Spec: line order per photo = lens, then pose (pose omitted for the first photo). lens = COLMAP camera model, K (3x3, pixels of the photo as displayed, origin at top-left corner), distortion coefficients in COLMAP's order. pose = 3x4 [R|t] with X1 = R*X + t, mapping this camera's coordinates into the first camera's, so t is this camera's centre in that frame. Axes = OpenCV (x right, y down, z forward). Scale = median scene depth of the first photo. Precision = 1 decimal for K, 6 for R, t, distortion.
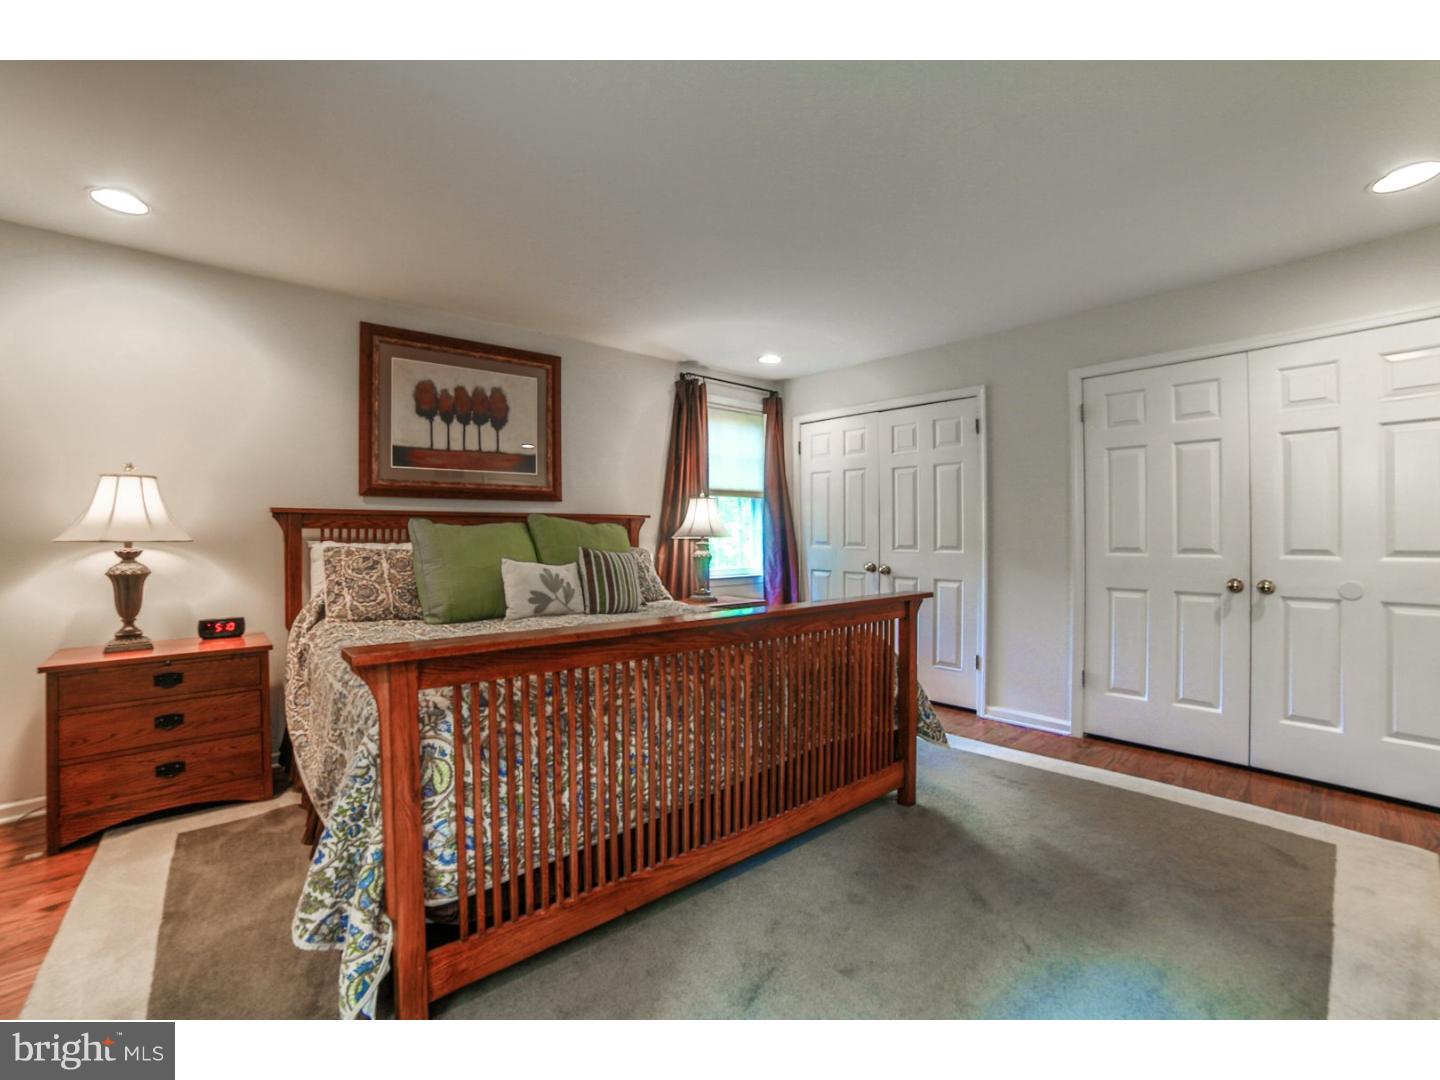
lens RADIAL K [[621.3, 0, 710.6], [0, 621.3, 531.5], [0, 0, 1]] dist [-0.107149, 0.042559]
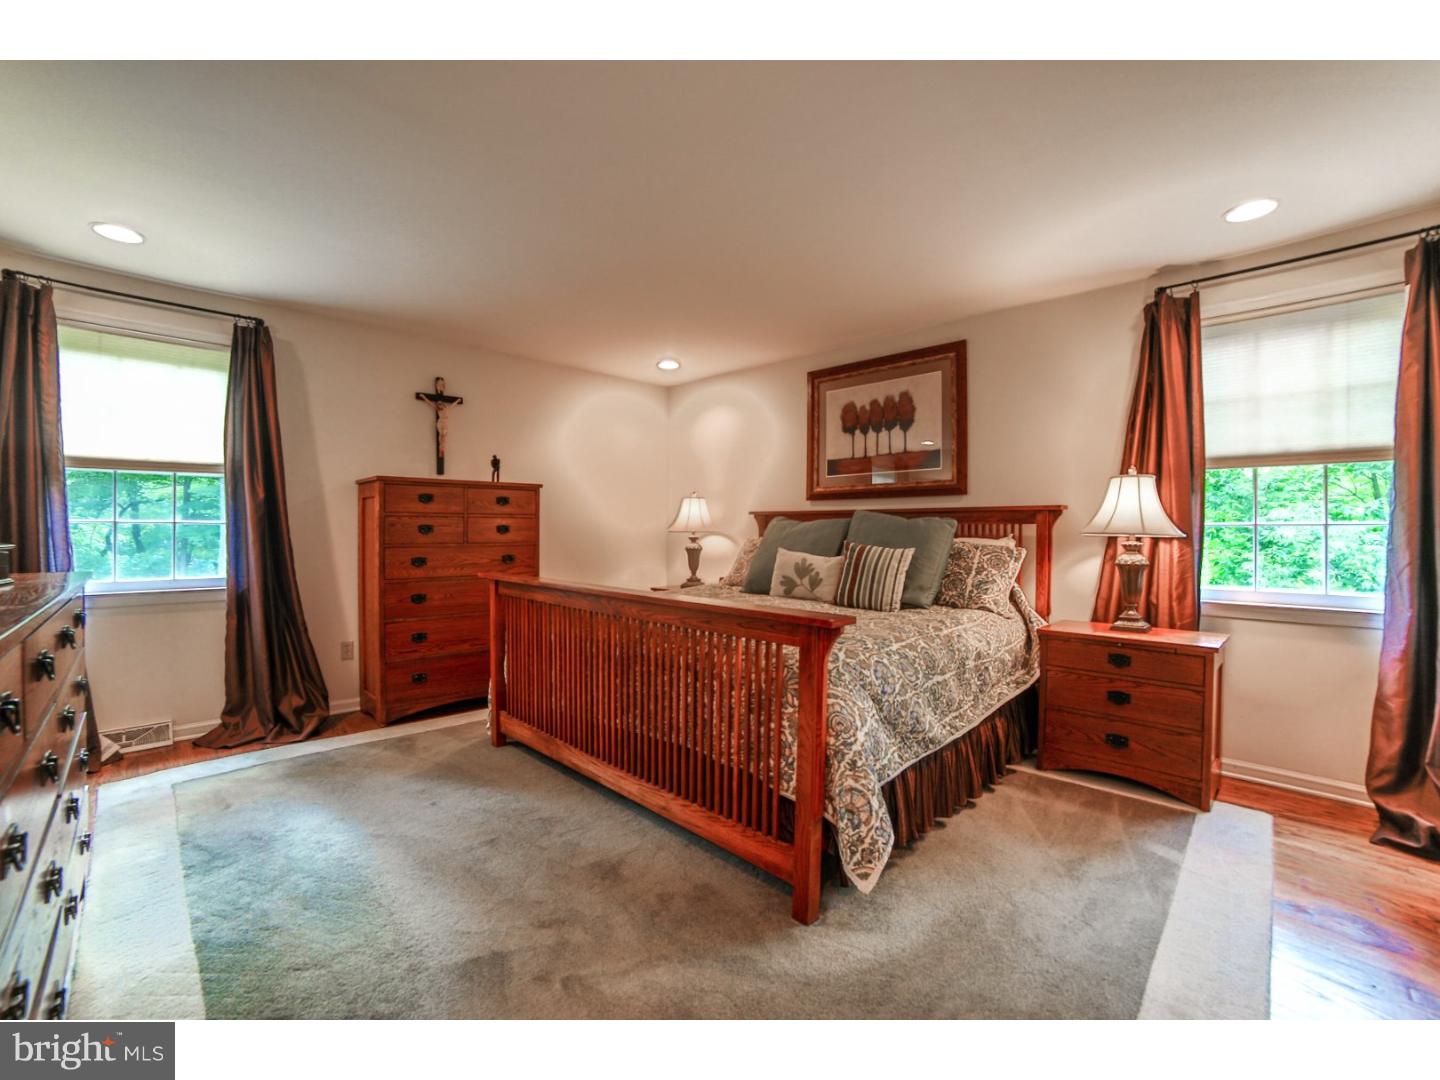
lens RADIAL K [[621.3, 0, 710.6], [0, 621.3, 531.5], [0, 0, 1]] dist [-0.107149, 0.042559]
pose [[0.078130, 0.004423, -0.996933, 0.721797], [-0.002766, 0.999987, 0.004219, 0.004968], [0.996939, 0.002428, 0.078141, 0.608400]]
